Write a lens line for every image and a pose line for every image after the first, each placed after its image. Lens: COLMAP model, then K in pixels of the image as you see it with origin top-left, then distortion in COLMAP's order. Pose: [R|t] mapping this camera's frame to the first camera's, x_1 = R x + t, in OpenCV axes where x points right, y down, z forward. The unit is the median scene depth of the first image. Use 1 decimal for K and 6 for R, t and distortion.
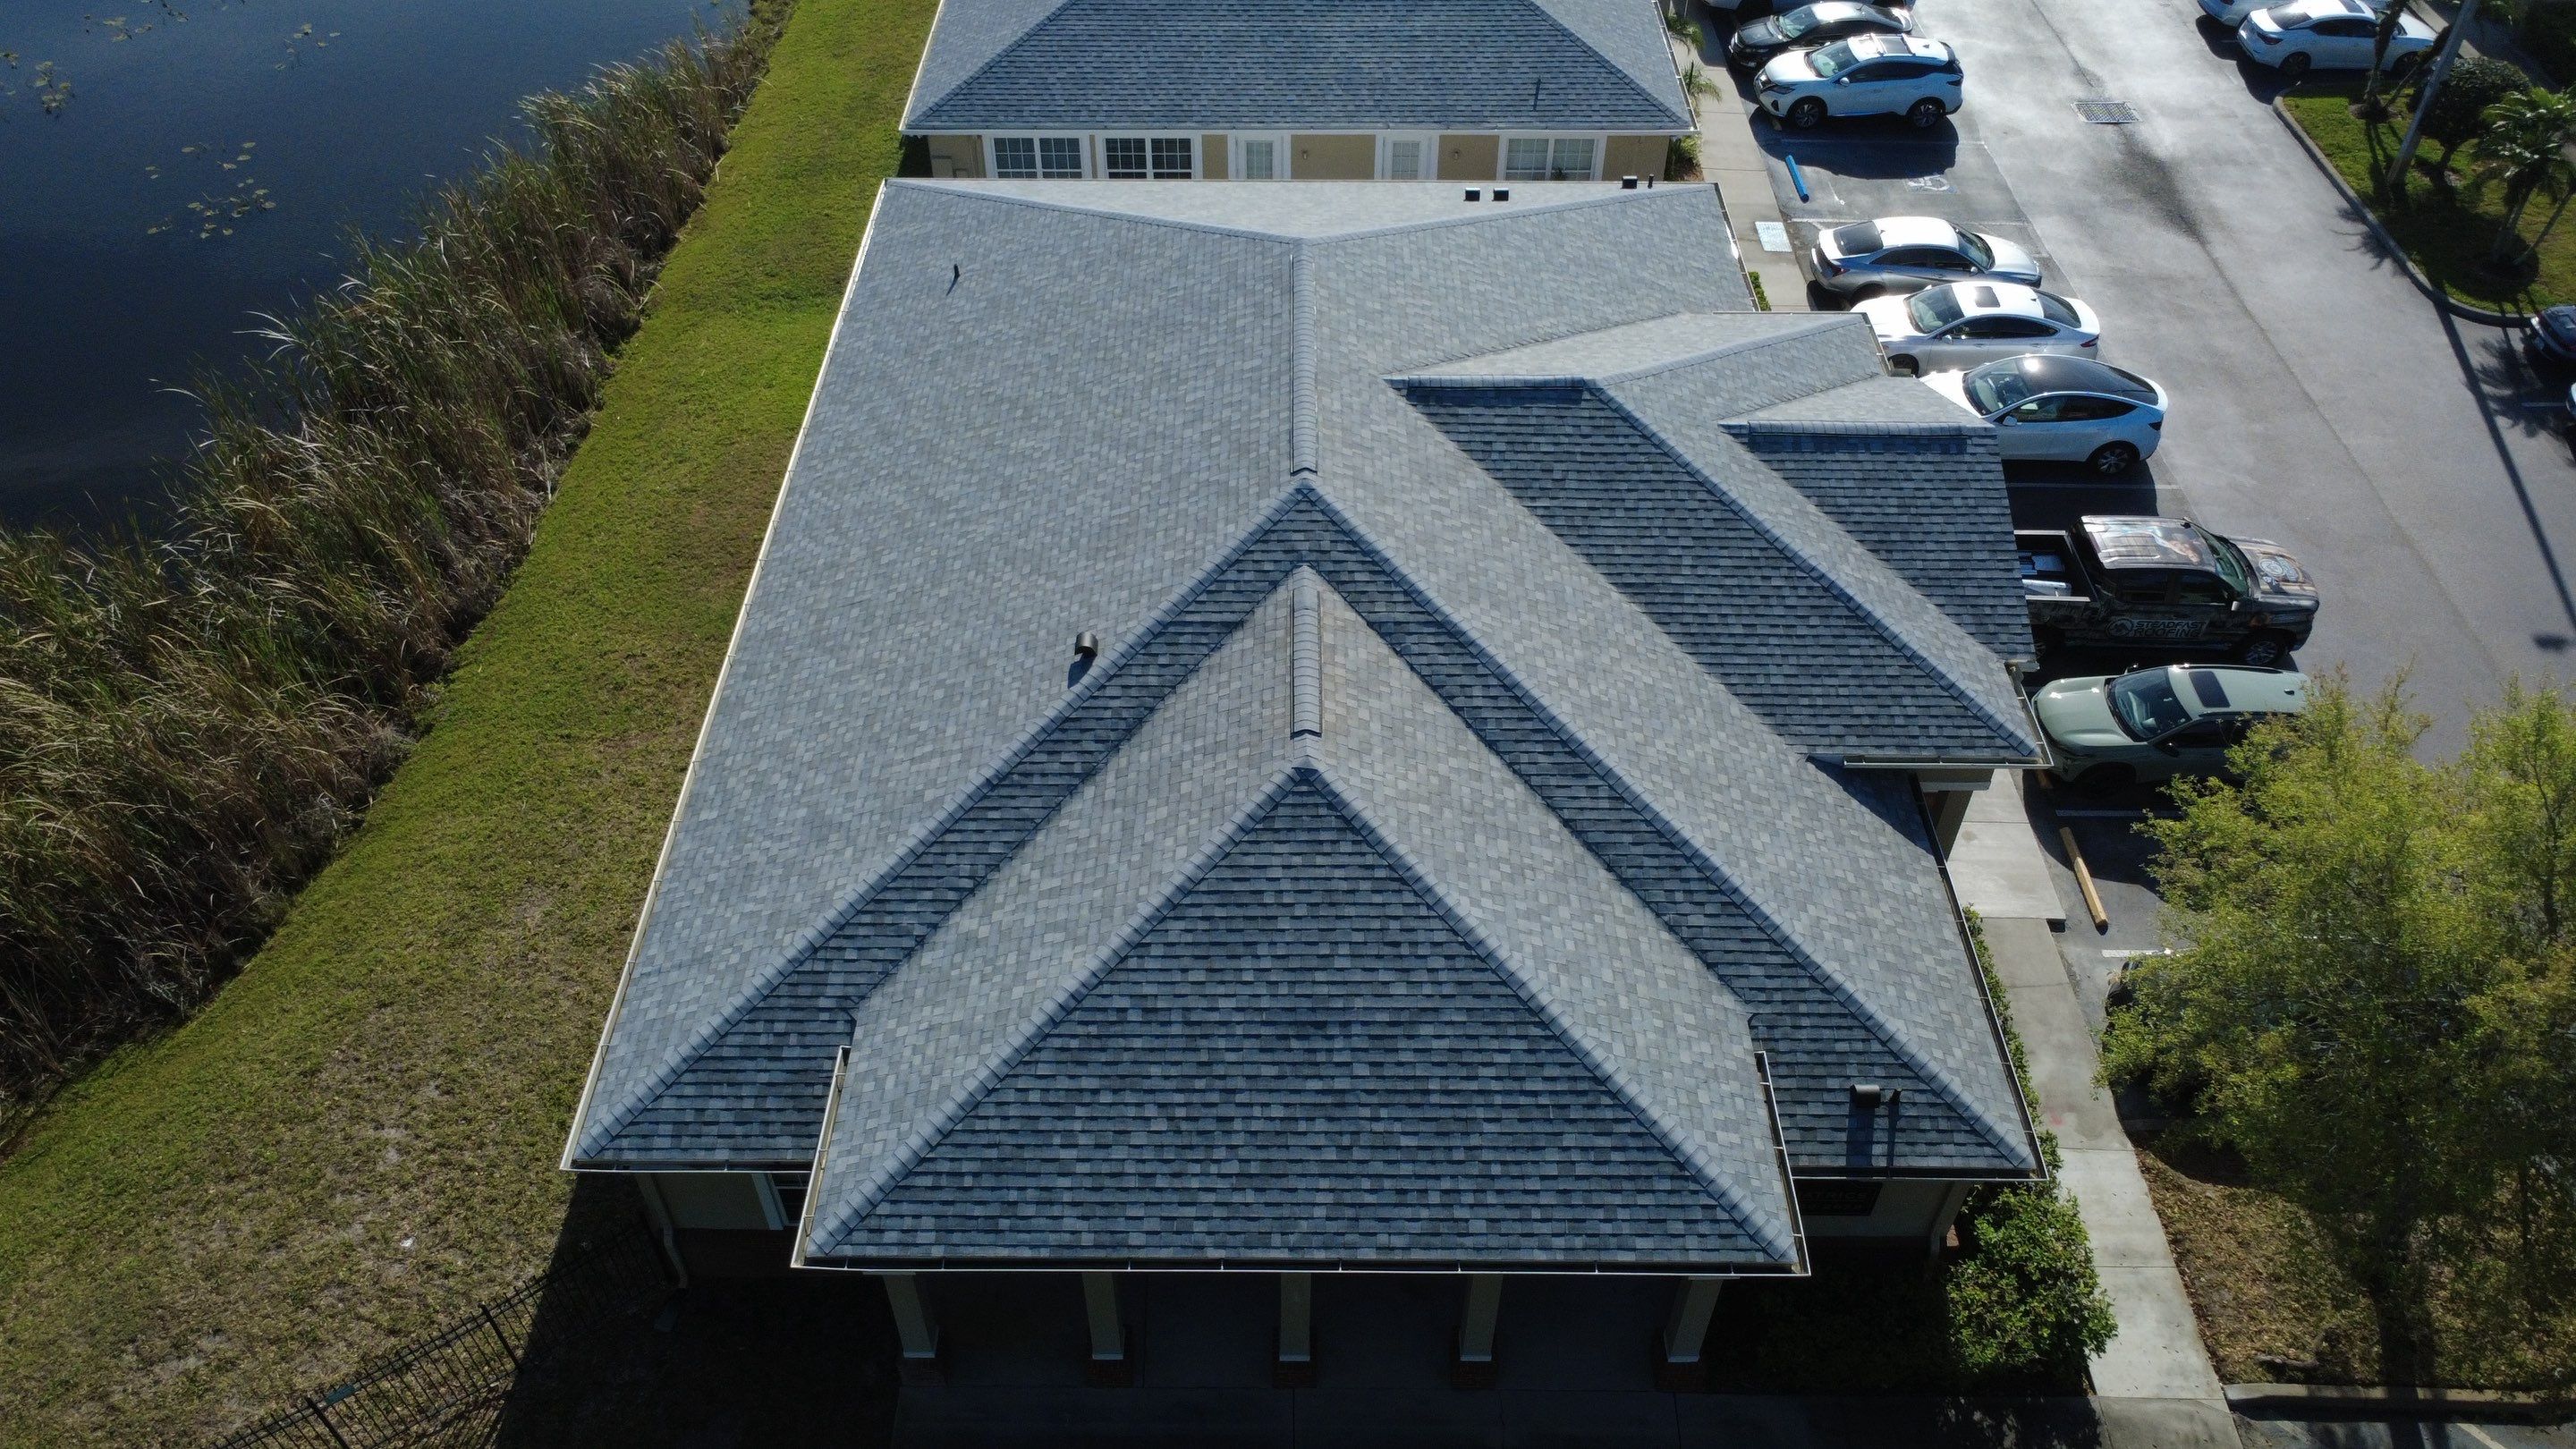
lens RADIAL K [[1870.1, 0, 1286.4], [0, 1870.1, 726.6], [0, 0, 1]] dist [-0.003073, 0.007331]
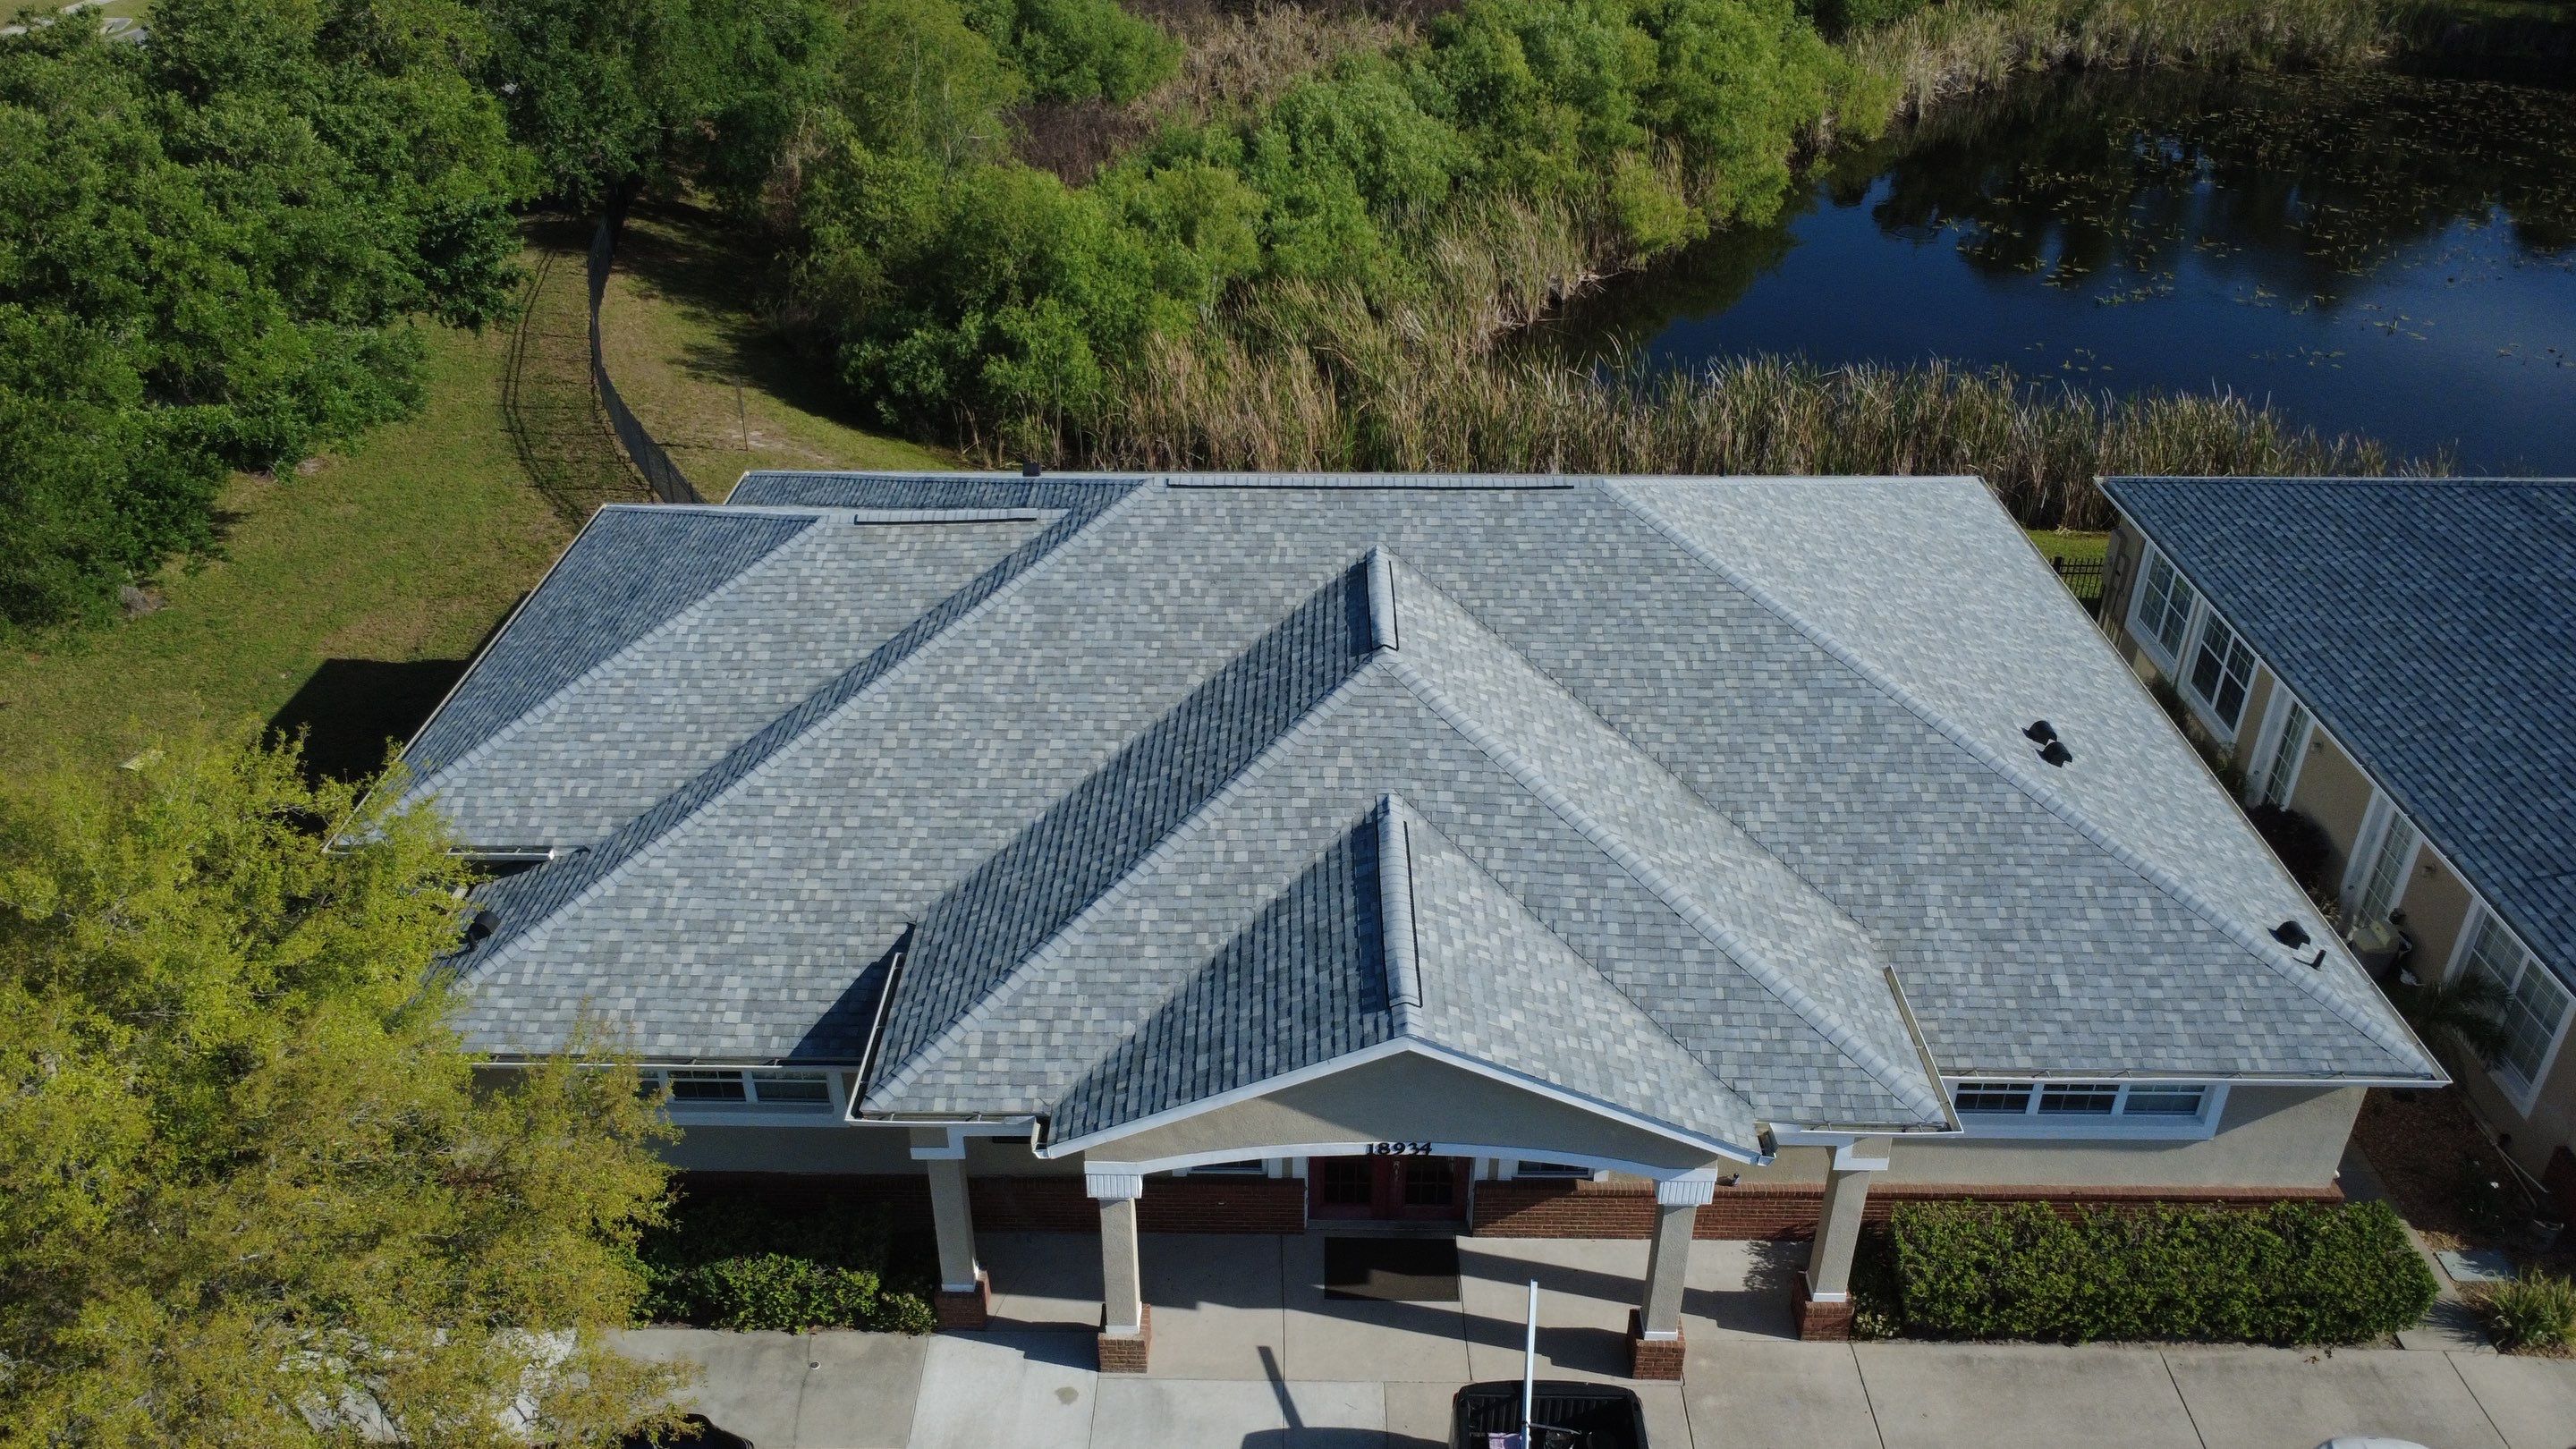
lens RADIAL K [[1870.1, 0, 1279.4], [0, 1870.1, 732.1], [0, 0, 1]] dist [-0.003073, 0.007331]
pose [[-0.010831, 0.508346, -0.861085, 1.034016], [-0.694805, 0.615467, 0.372084, -0.507800], [0.719116, 0.602316, 0.346535, 0.805874]]
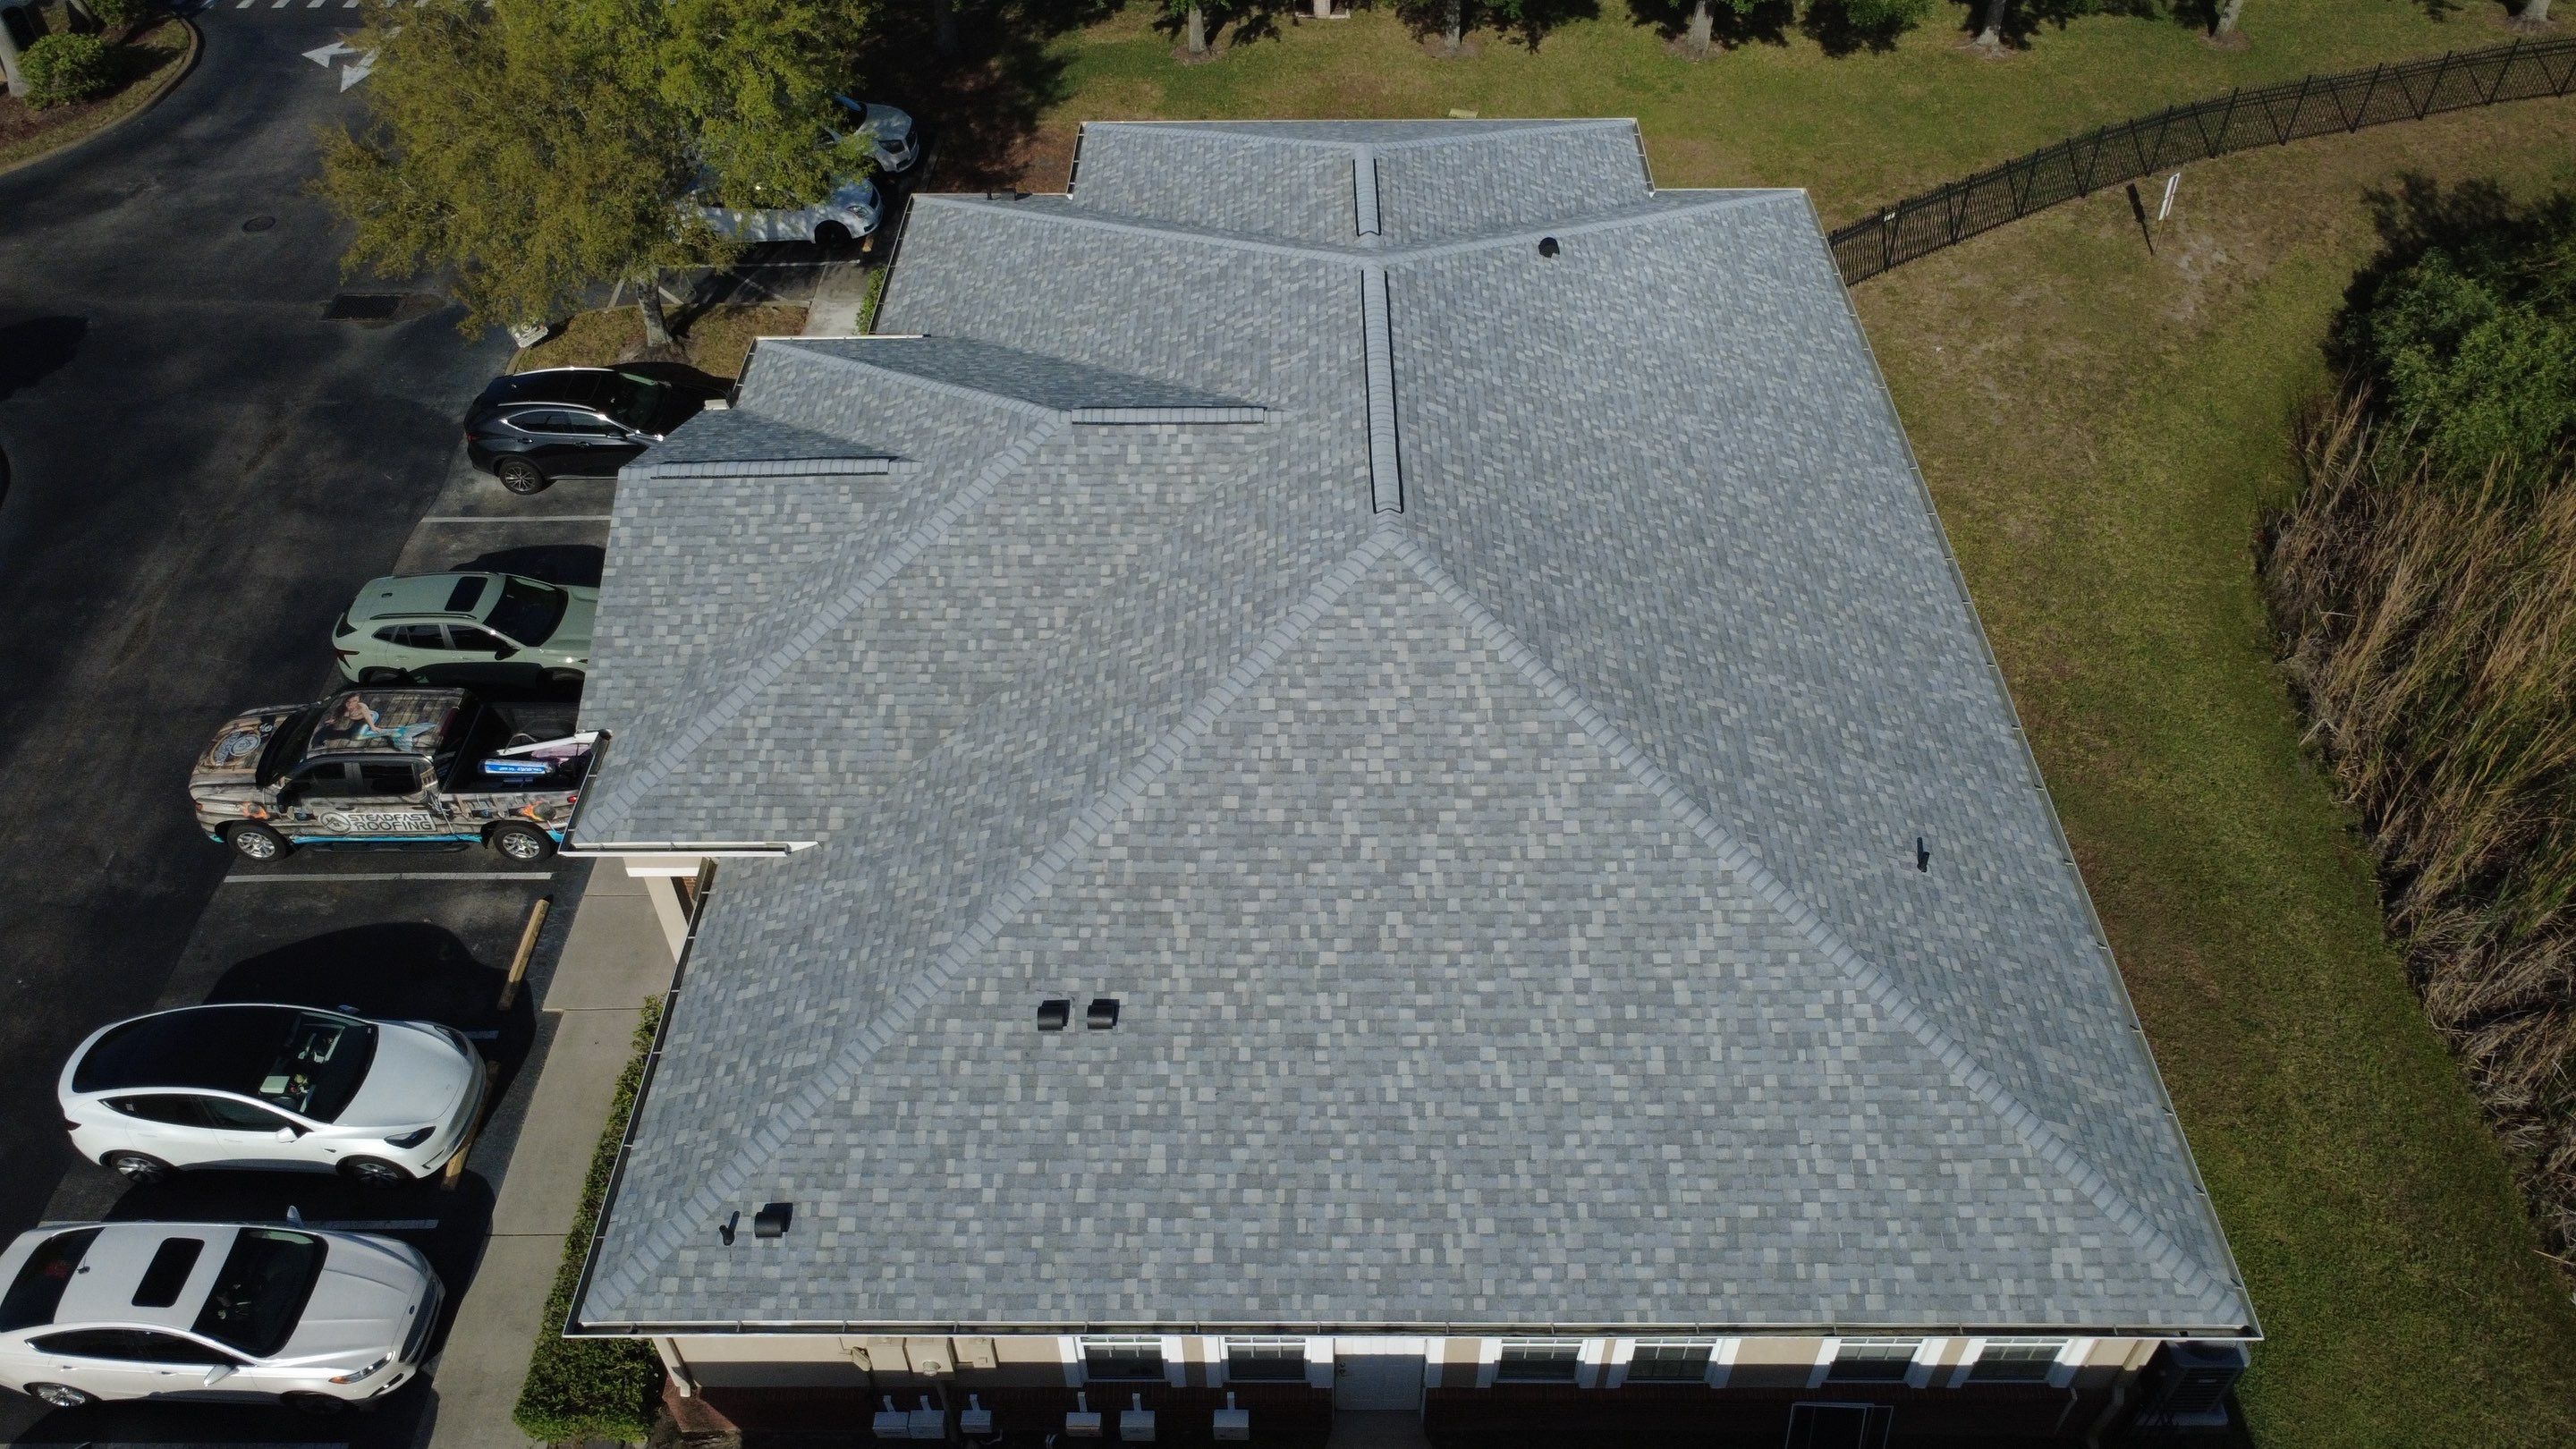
lens RADIAL K [[1870.1, 0, 1279.1], [0, 1870.1, 722.8], [0, 0, 1]] dist [-0.003073, 0.007331]
pose [[-0.999946, 0.004490, 0.009368, 0.057822], [0.009515, 0.033948, 0.999378, -1.255044], [0.004170, 0.999414, -0.033989, 1.361311]]
